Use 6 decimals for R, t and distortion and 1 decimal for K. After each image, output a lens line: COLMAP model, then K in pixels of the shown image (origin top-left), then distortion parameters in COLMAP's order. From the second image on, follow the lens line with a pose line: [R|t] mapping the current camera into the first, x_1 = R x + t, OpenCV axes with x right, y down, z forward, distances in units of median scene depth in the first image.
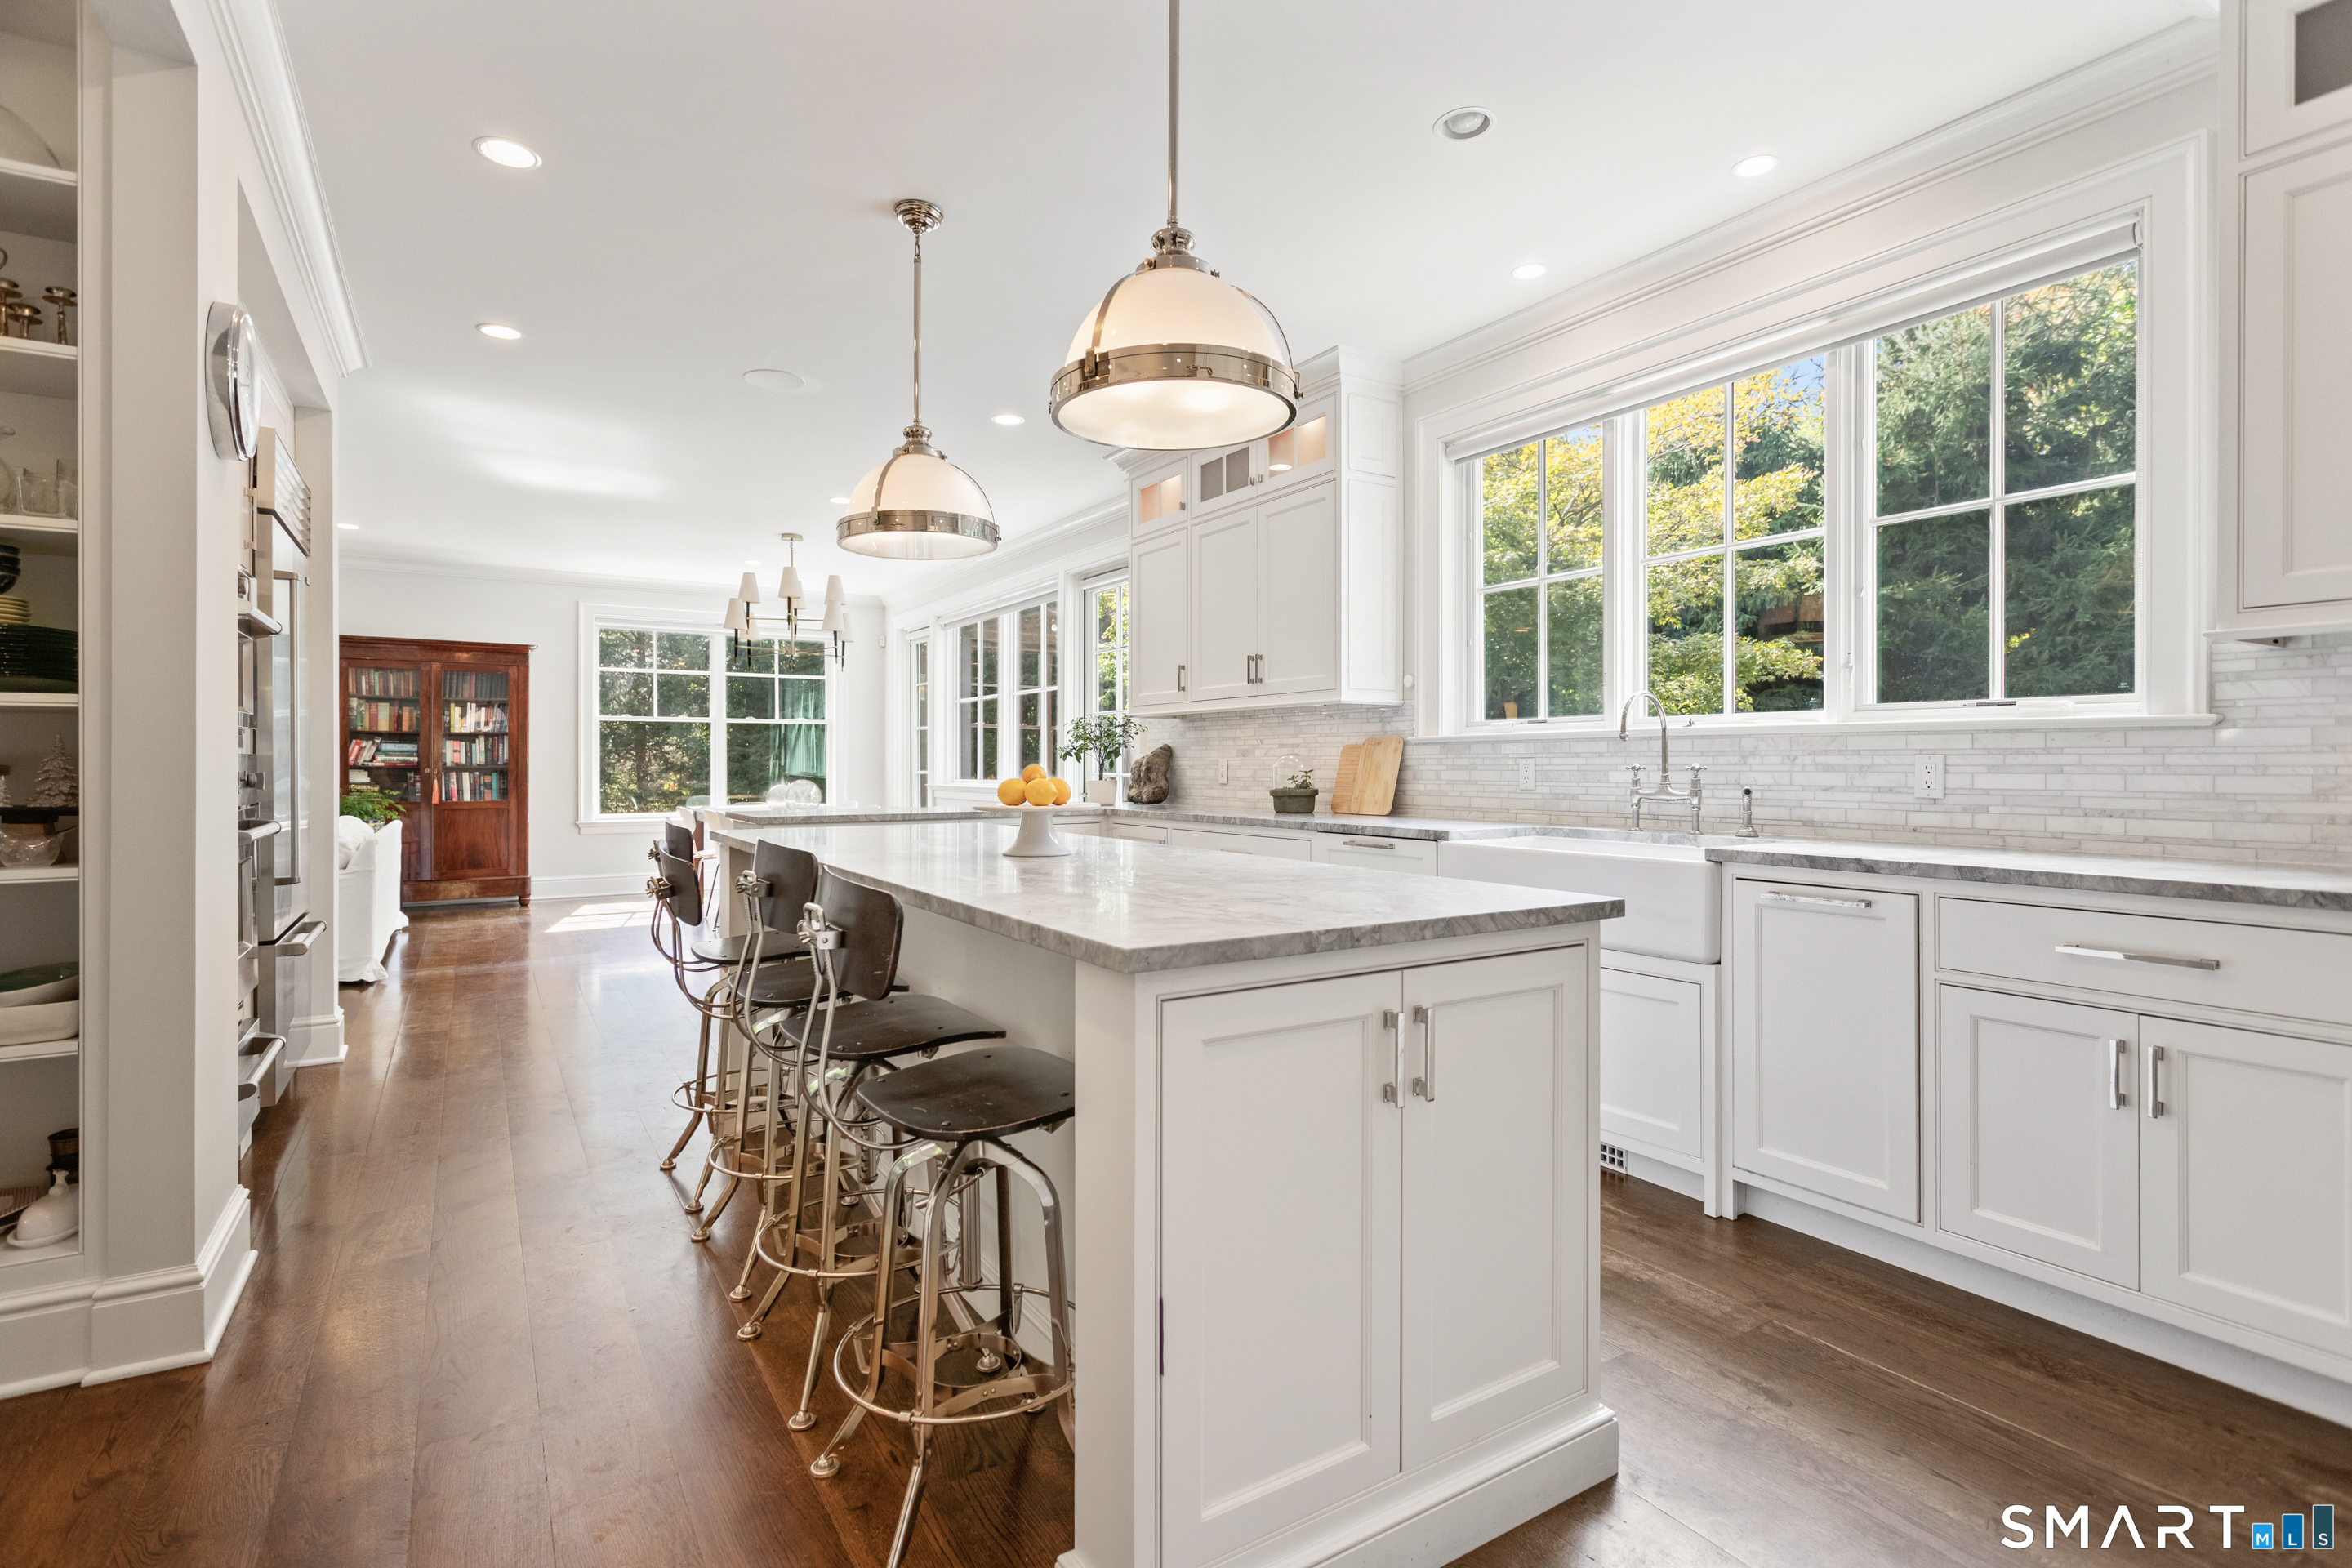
lens RADIAL K [[1111.9, 0, 1160.8], [0, 1111.9, 771.8], [0, 0, 1]] dist [-0.004728, 0.003706]
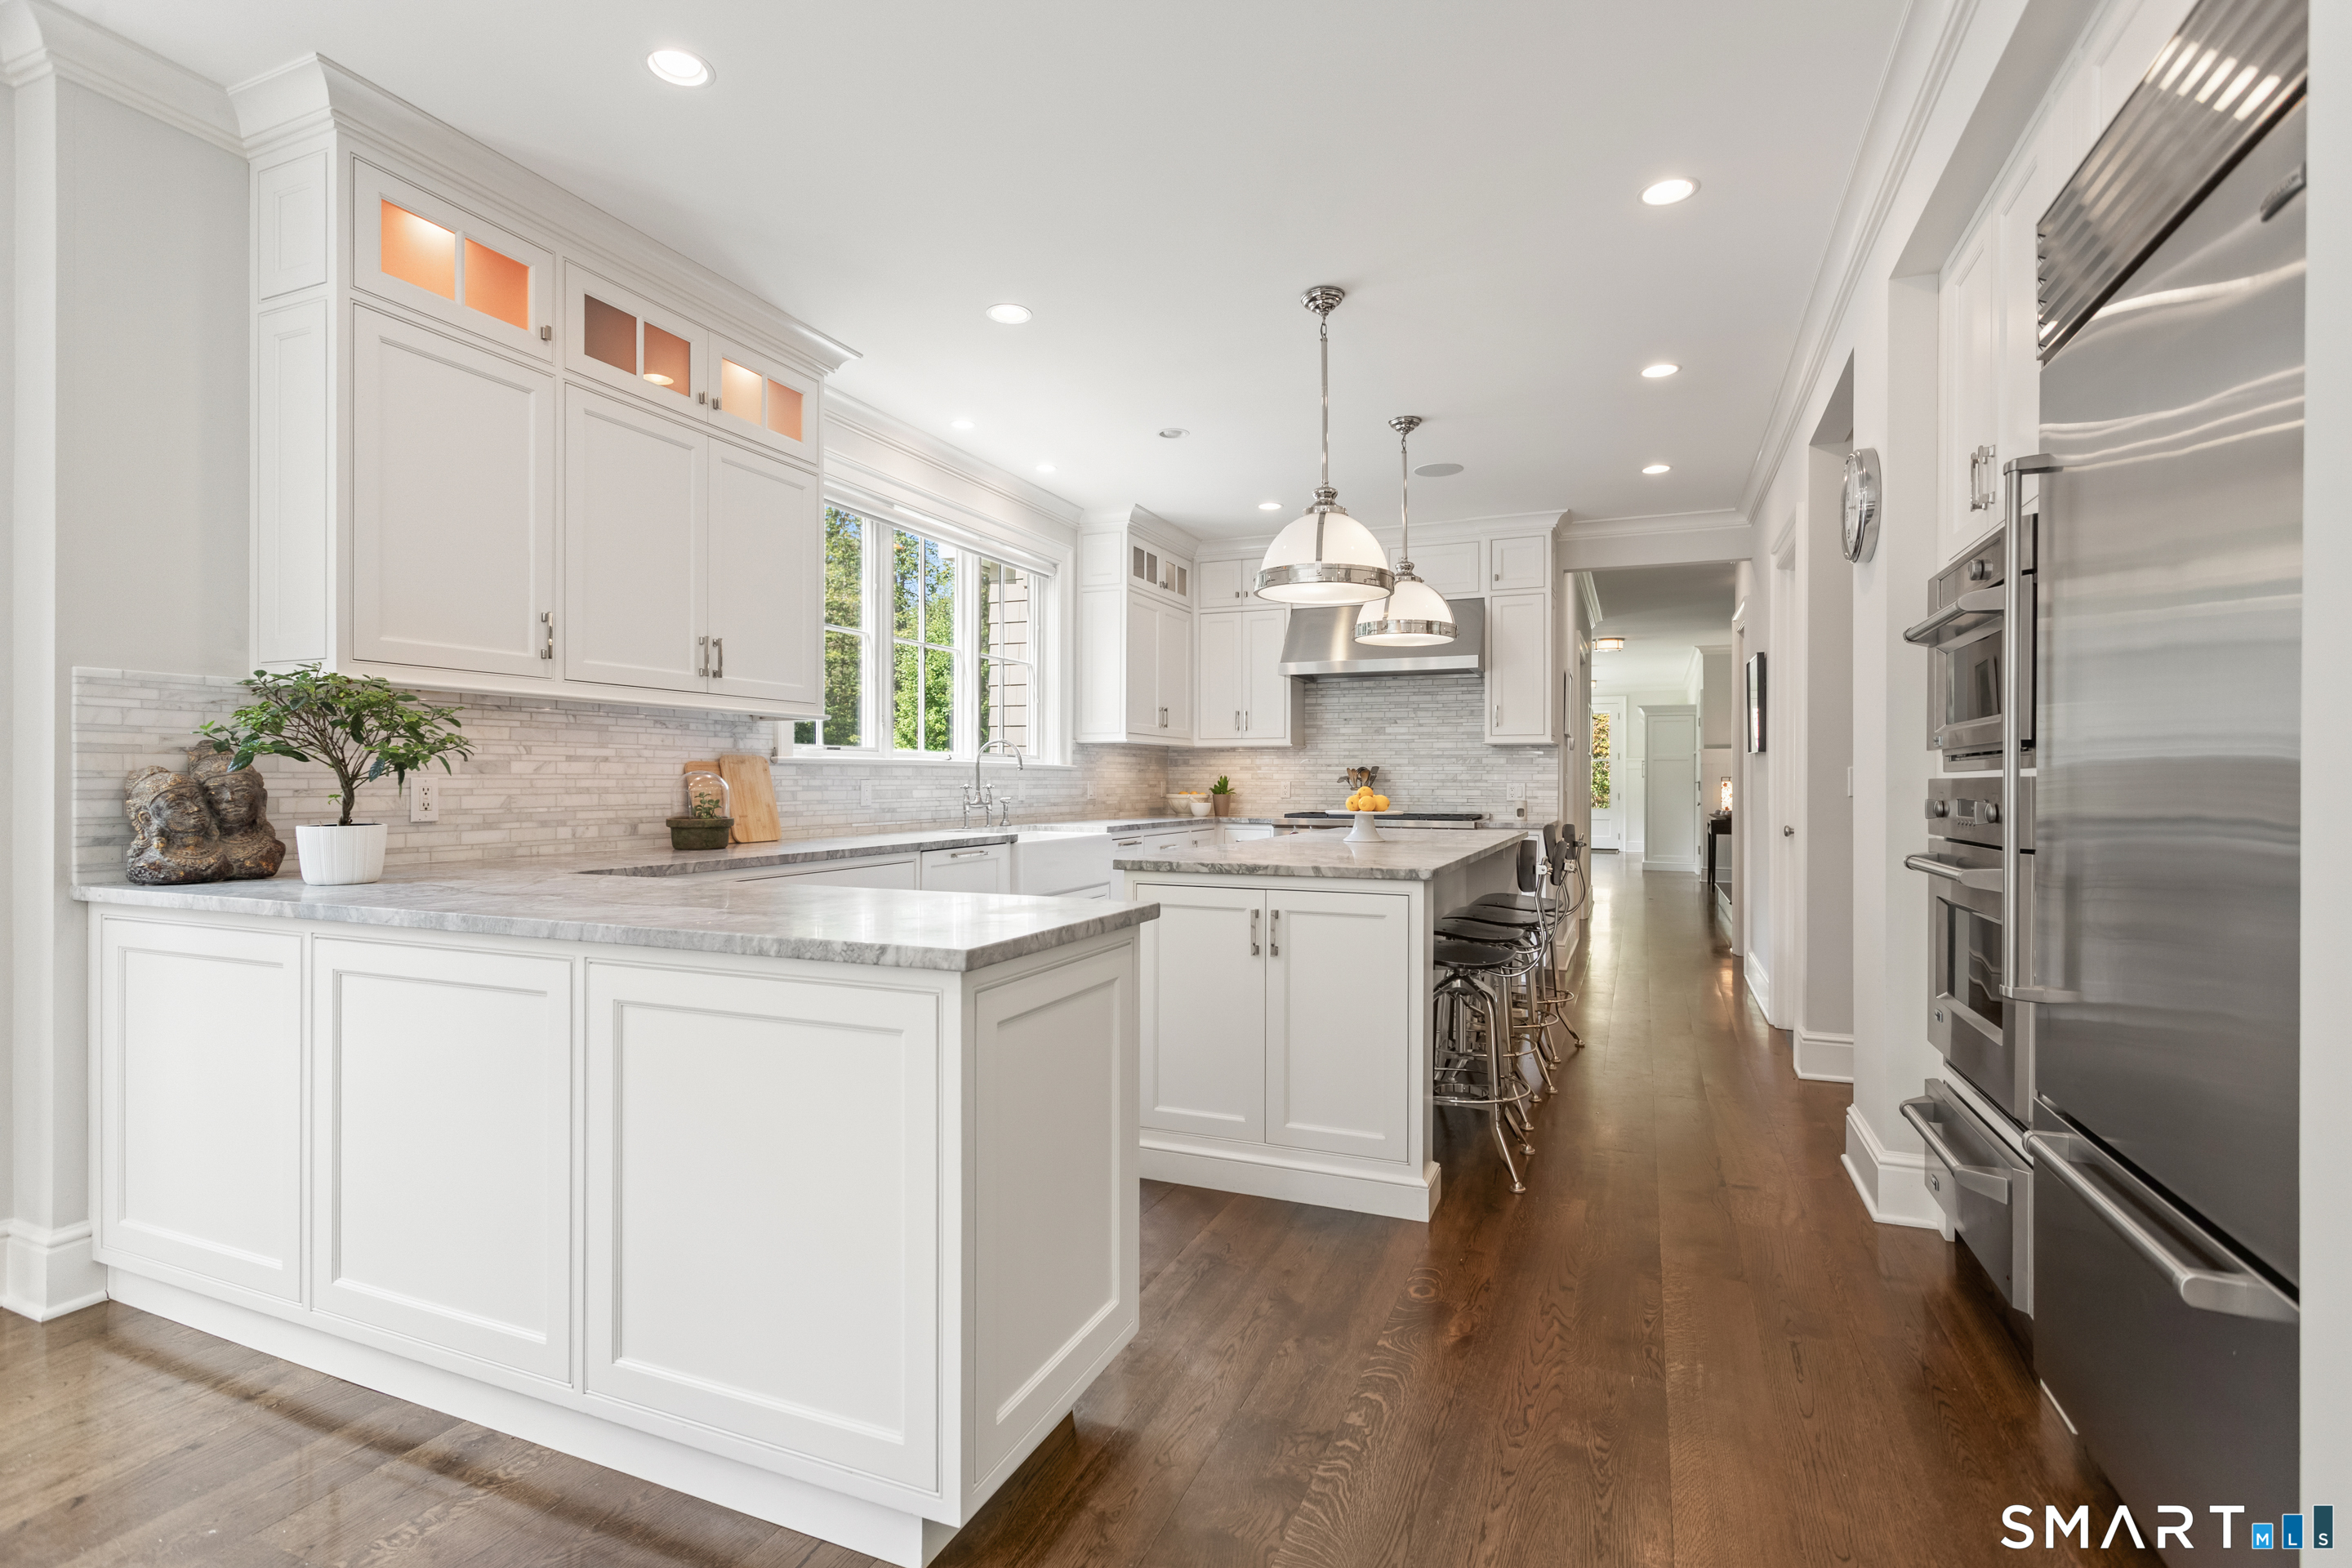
lens RADIAL K [[1111.9, 0, 1176.3], [0, 1111.9, 783.5], [0, 0, 1]] dist [-0.004728, 0.003706]
pose [[-0.577292, -0.001571, 0.816537, -0.777978], [0.005006, 0.999973, 0.005463, -0.012279], [-0.816523, 0.007242, -0.577268, 1.312333]]
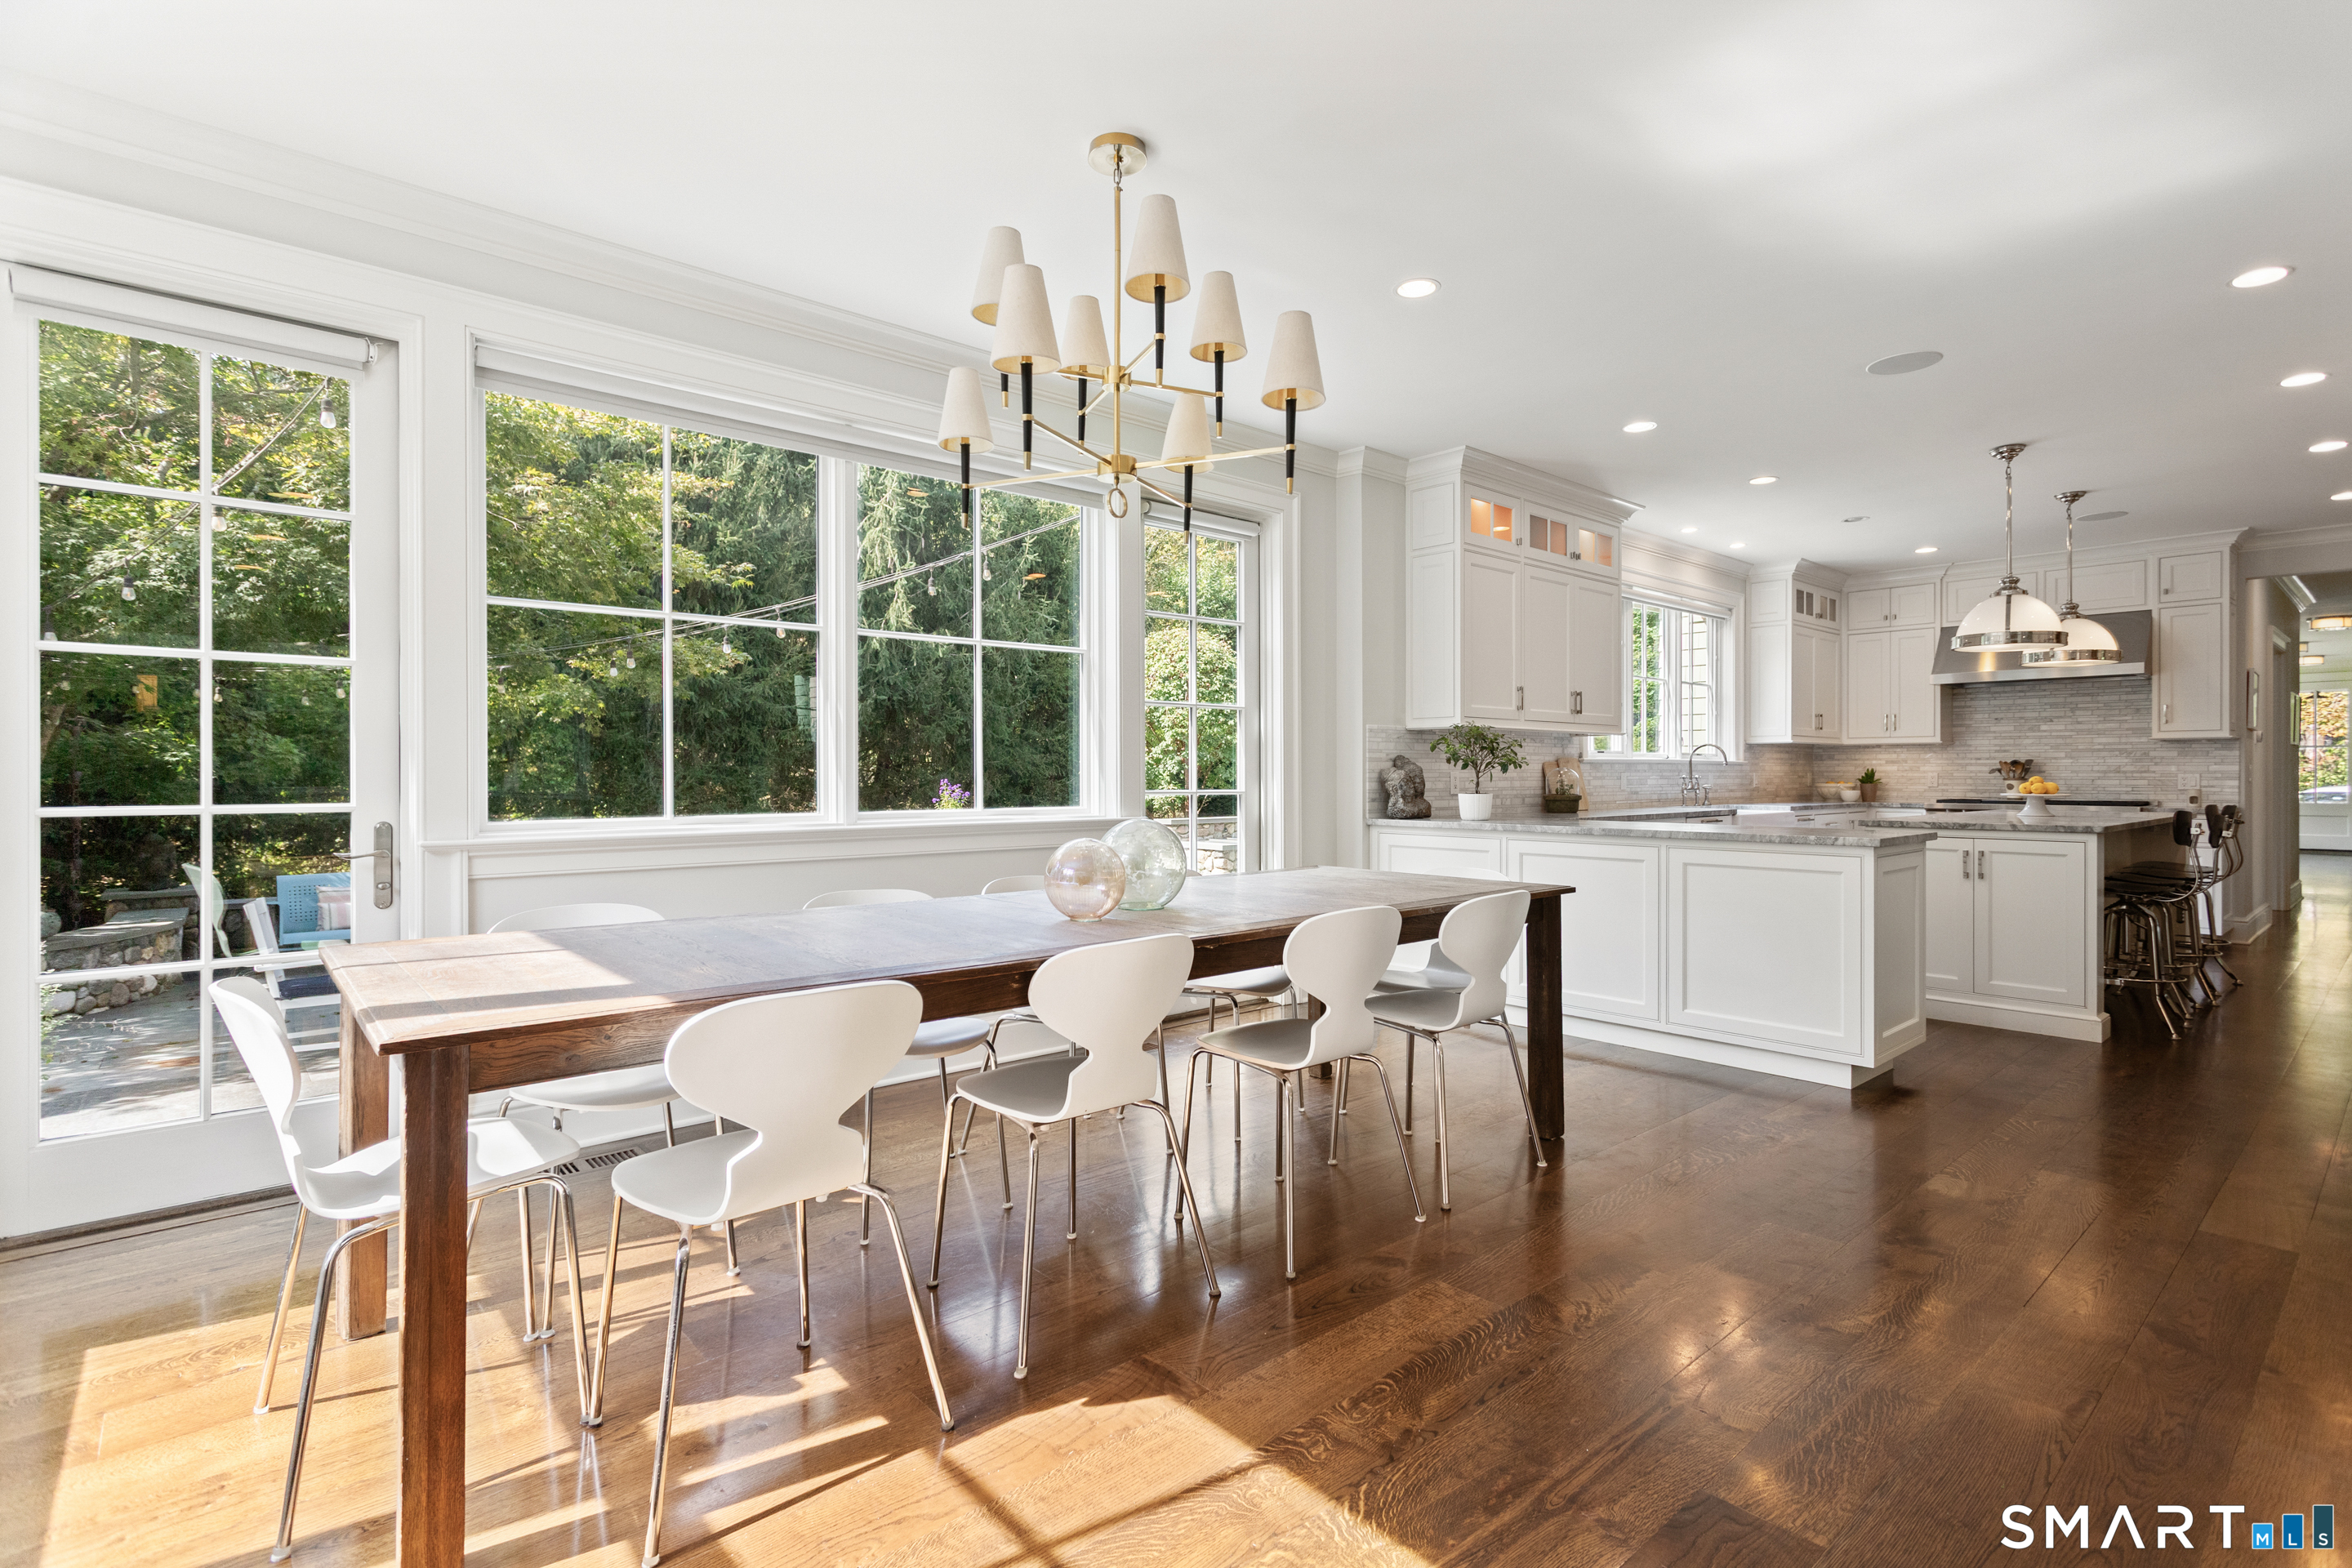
lens RADIAL K [[1111.9, 0, 1162.3], [0, 1111.9, 776.6], [0, 0, 1]] dist [-0.004728, 0.003706]
pose [[-0.152338, -0.001136, 0.988328, -1.247283], [0.008372, 0.999962, 0.002440, -0.015105], [-0.988293, 0.008646, -0.152323, 1.868561]]
